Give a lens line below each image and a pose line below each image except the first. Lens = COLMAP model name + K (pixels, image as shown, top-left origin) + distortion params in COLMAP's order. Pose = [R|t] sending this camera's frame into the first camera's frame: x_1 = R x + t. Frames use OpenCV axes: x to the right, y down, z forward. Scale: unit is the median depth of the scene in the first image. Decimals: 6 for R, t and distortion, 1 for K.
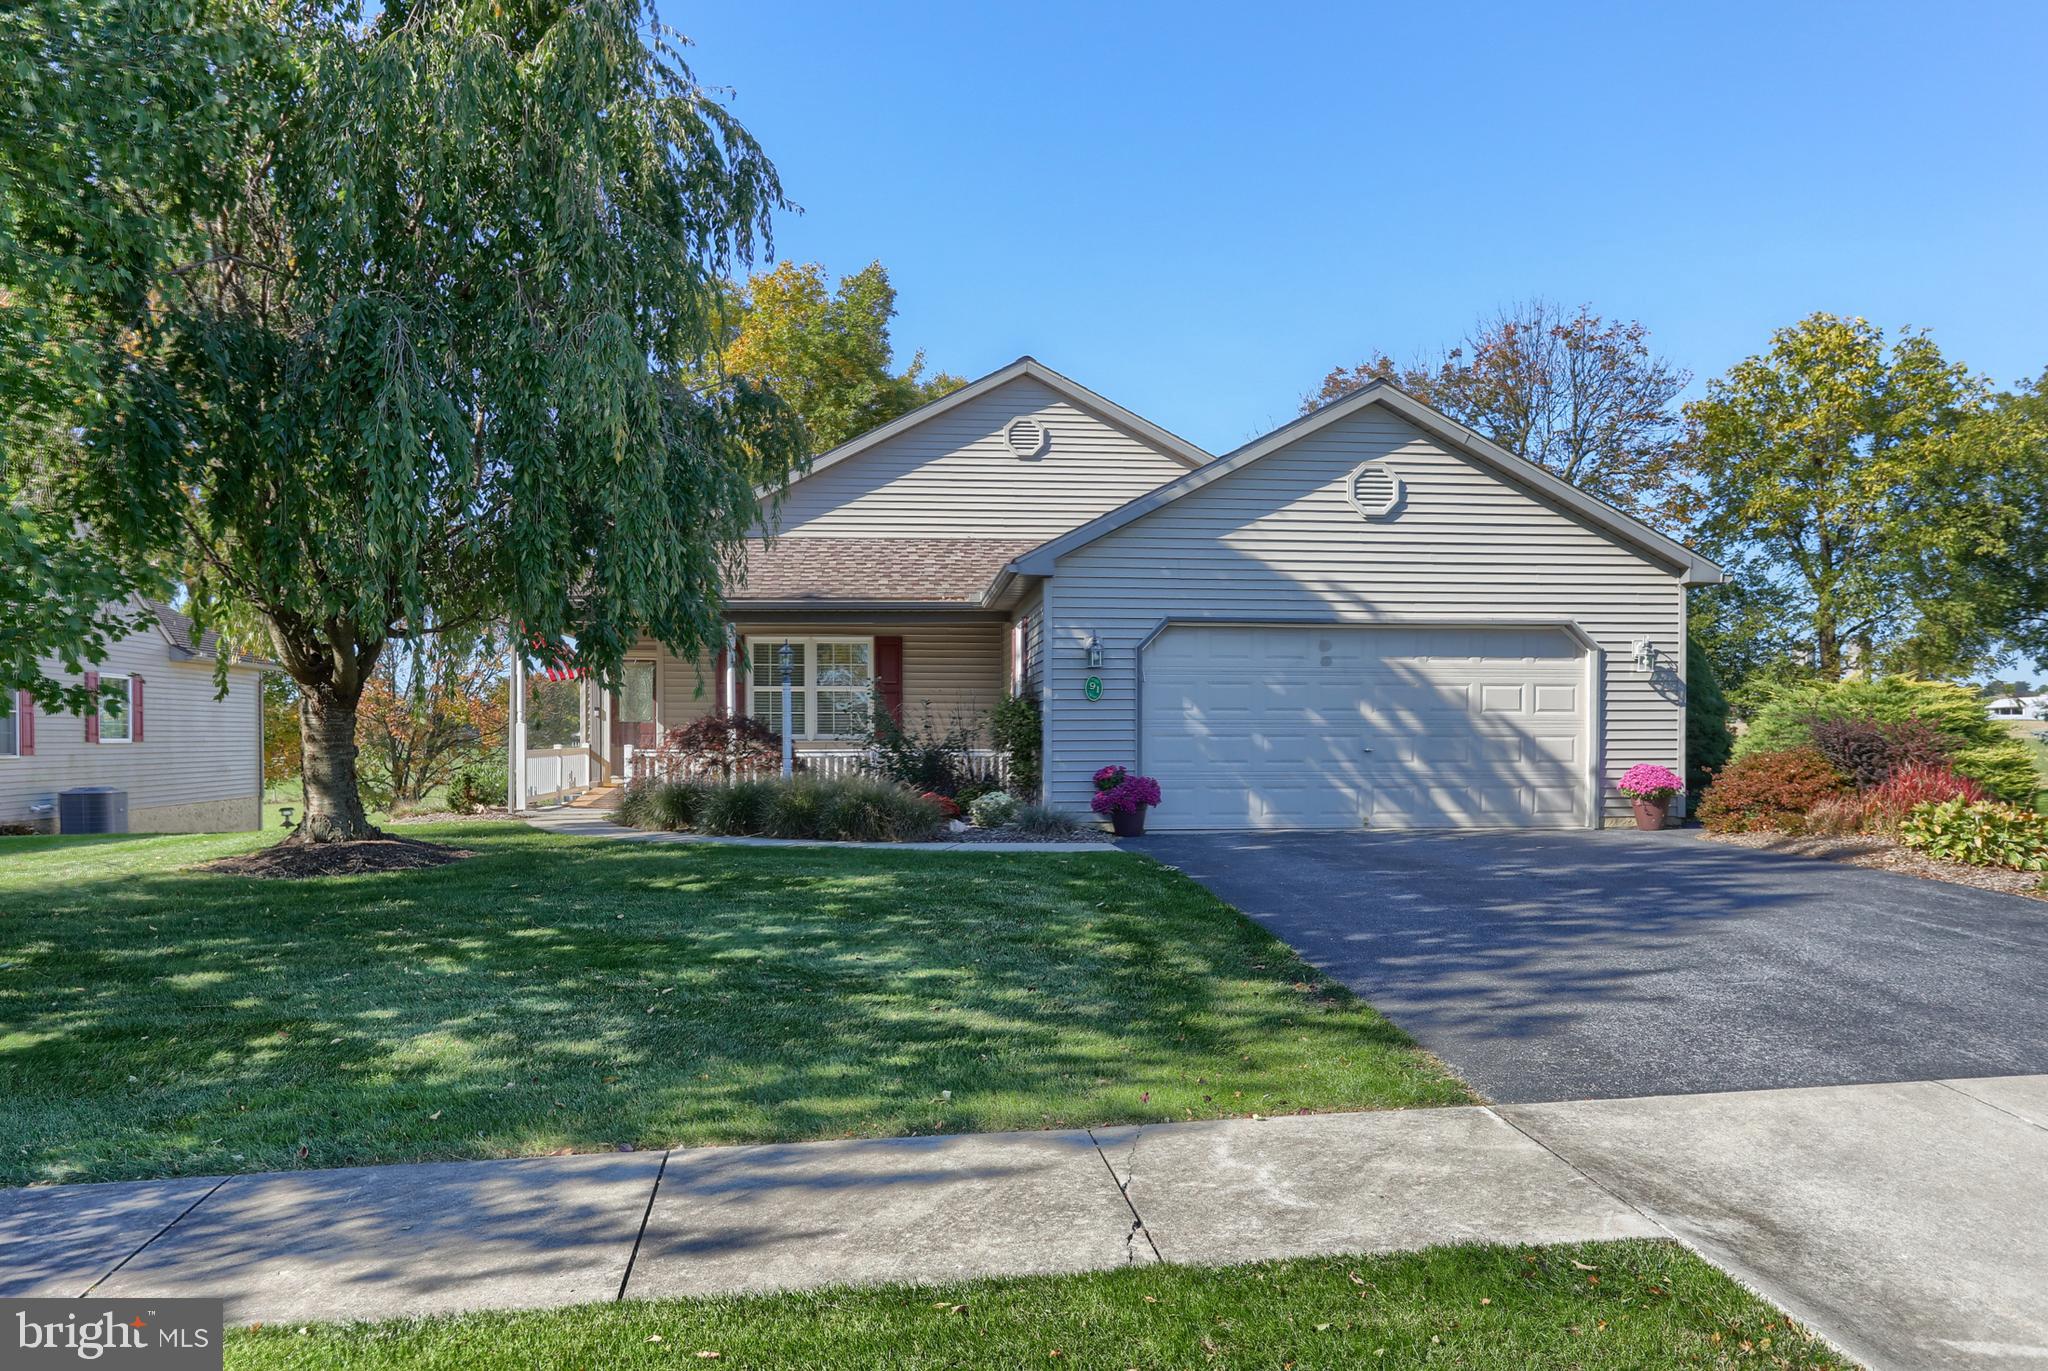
lens RADIAL K [[1354.7, 0, 1024.0], [0, 1354.7, 685.5], [0, 0, 1]] dist [-0.033544, 0.039397]
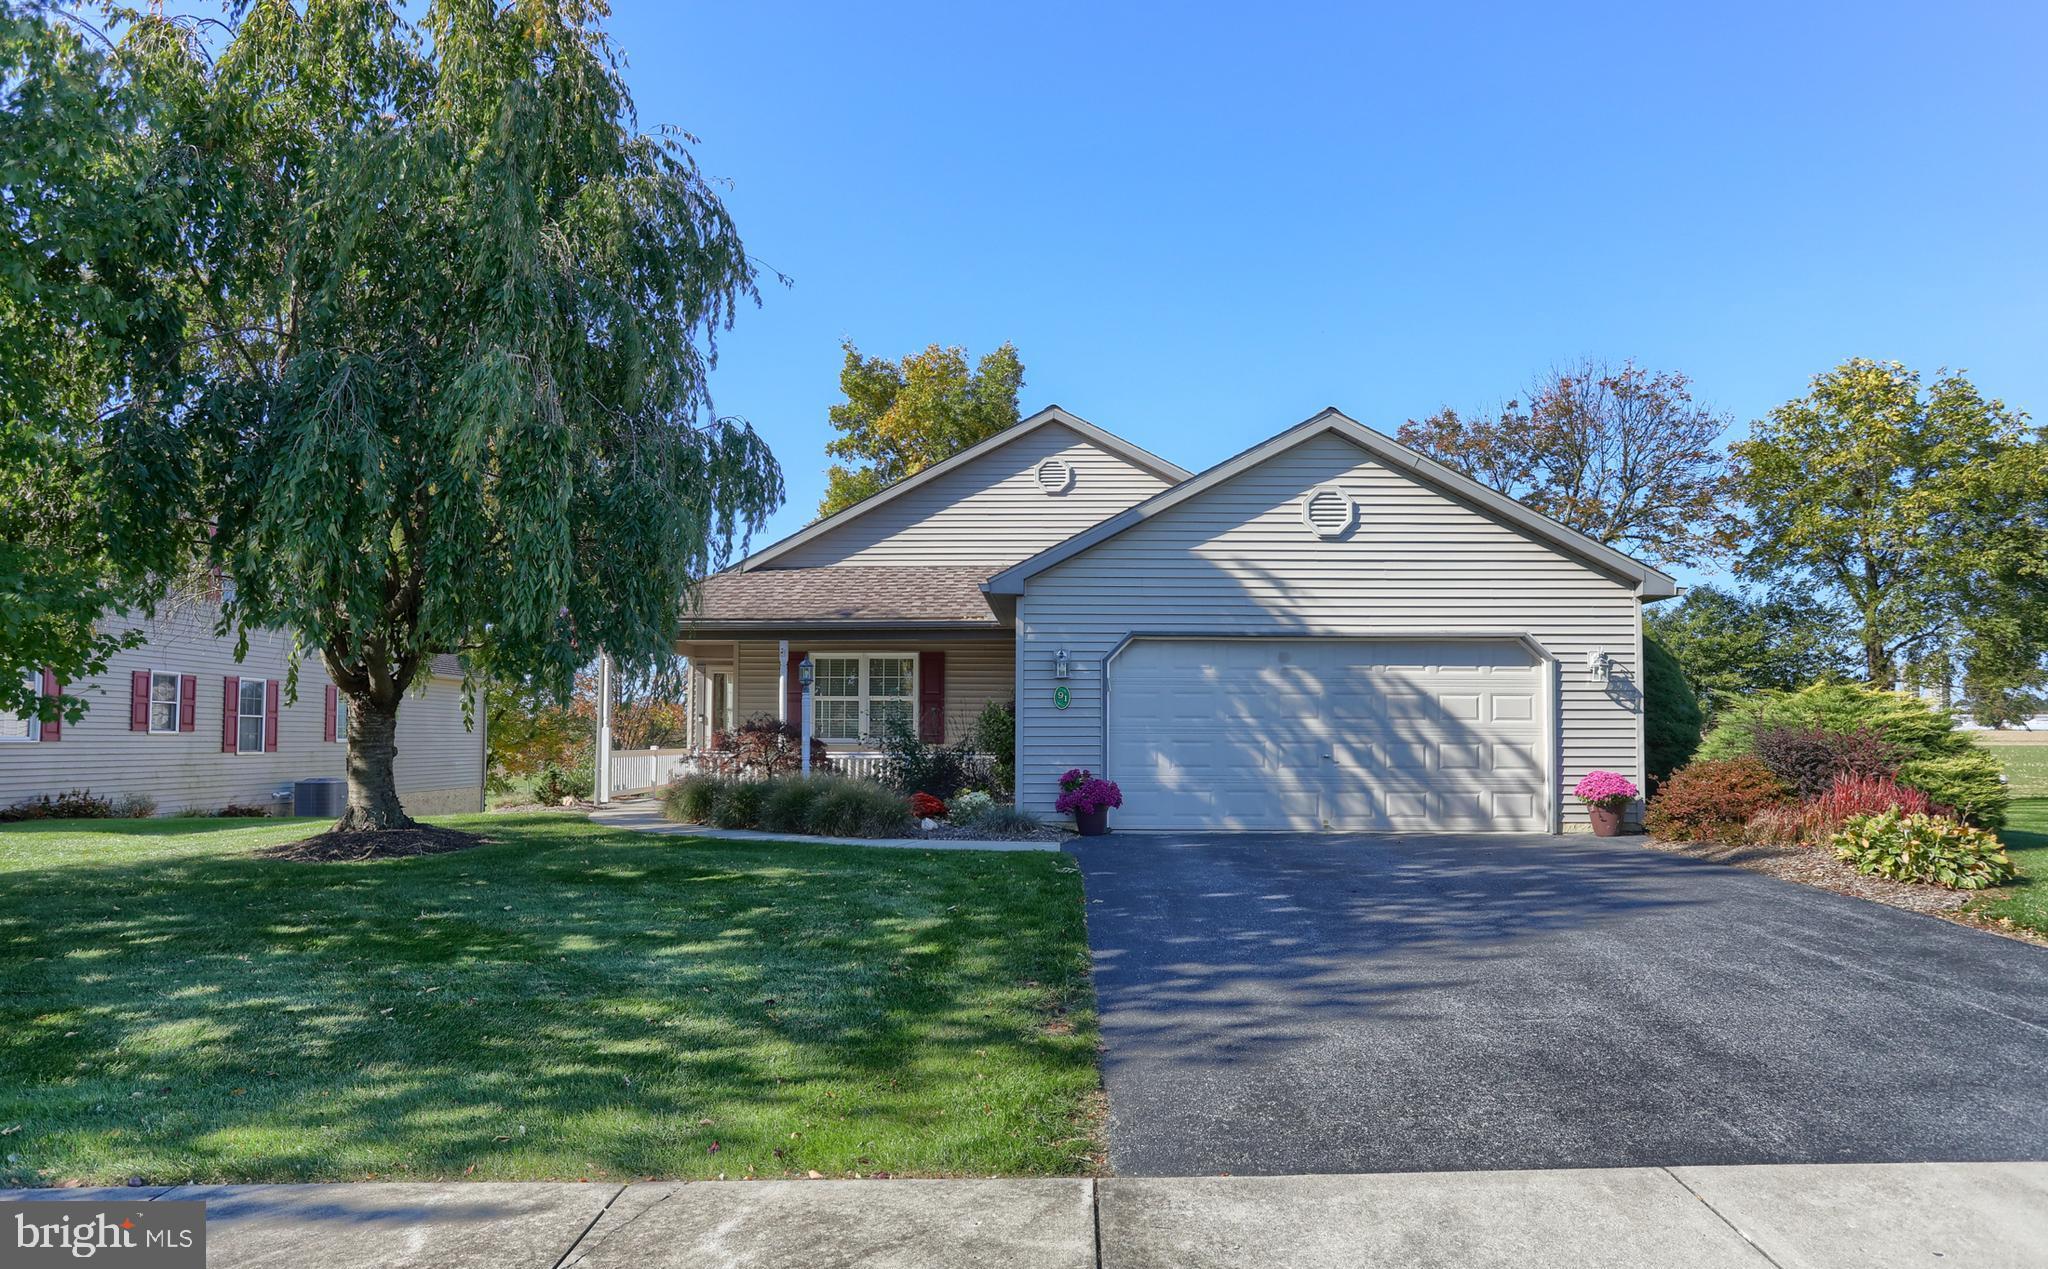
lens RADIAL K [[1142.2, 0, 1024.0], [0, 1142.2, 634.5], [0, 0, 1]] dist [-0.035255, 0.028140]
pose [[0.993112, -0.005569, -0.117034, 0.123584], [-0.000882, 0.998486, -0.055005, 0.001995], [0.117163, 0.054729, 0.991604, 0.083527]]
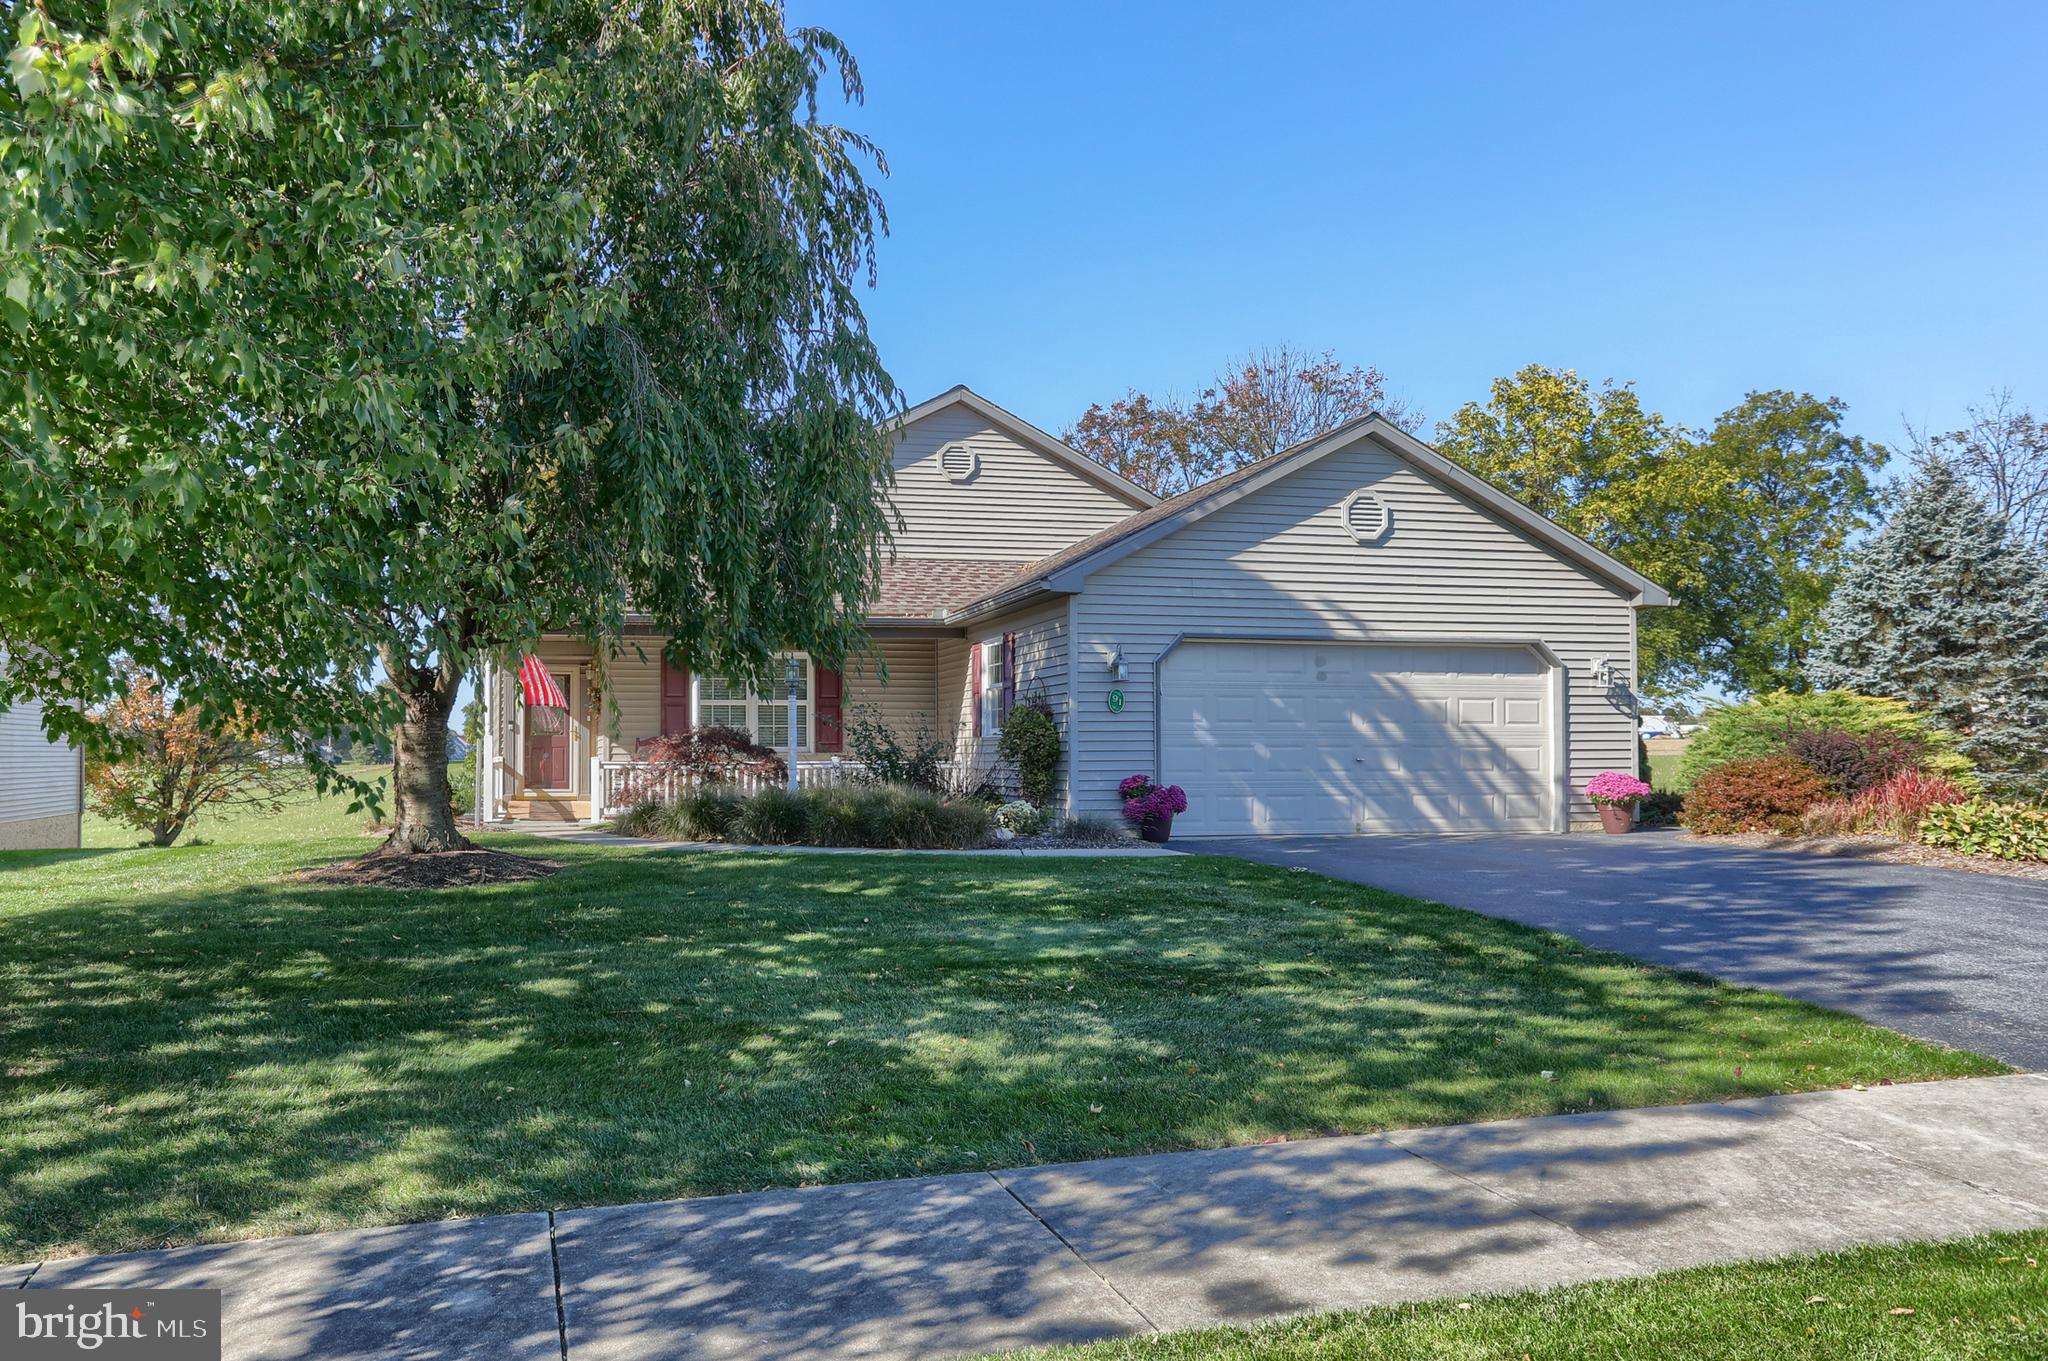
lens RADIAL K [[1306.7, 0, 870.8], [0, 1306.7, 670.9], [0, 0, 1]] dist [-0.021743, 0.015913]
pose [[0.995981, 0.004842, 0.089434, -0.219720], [-0.002518, 0.999657, -0.026084, 0.005585], [-0.089529, 0.025754, 0.995651, 0.011172]]
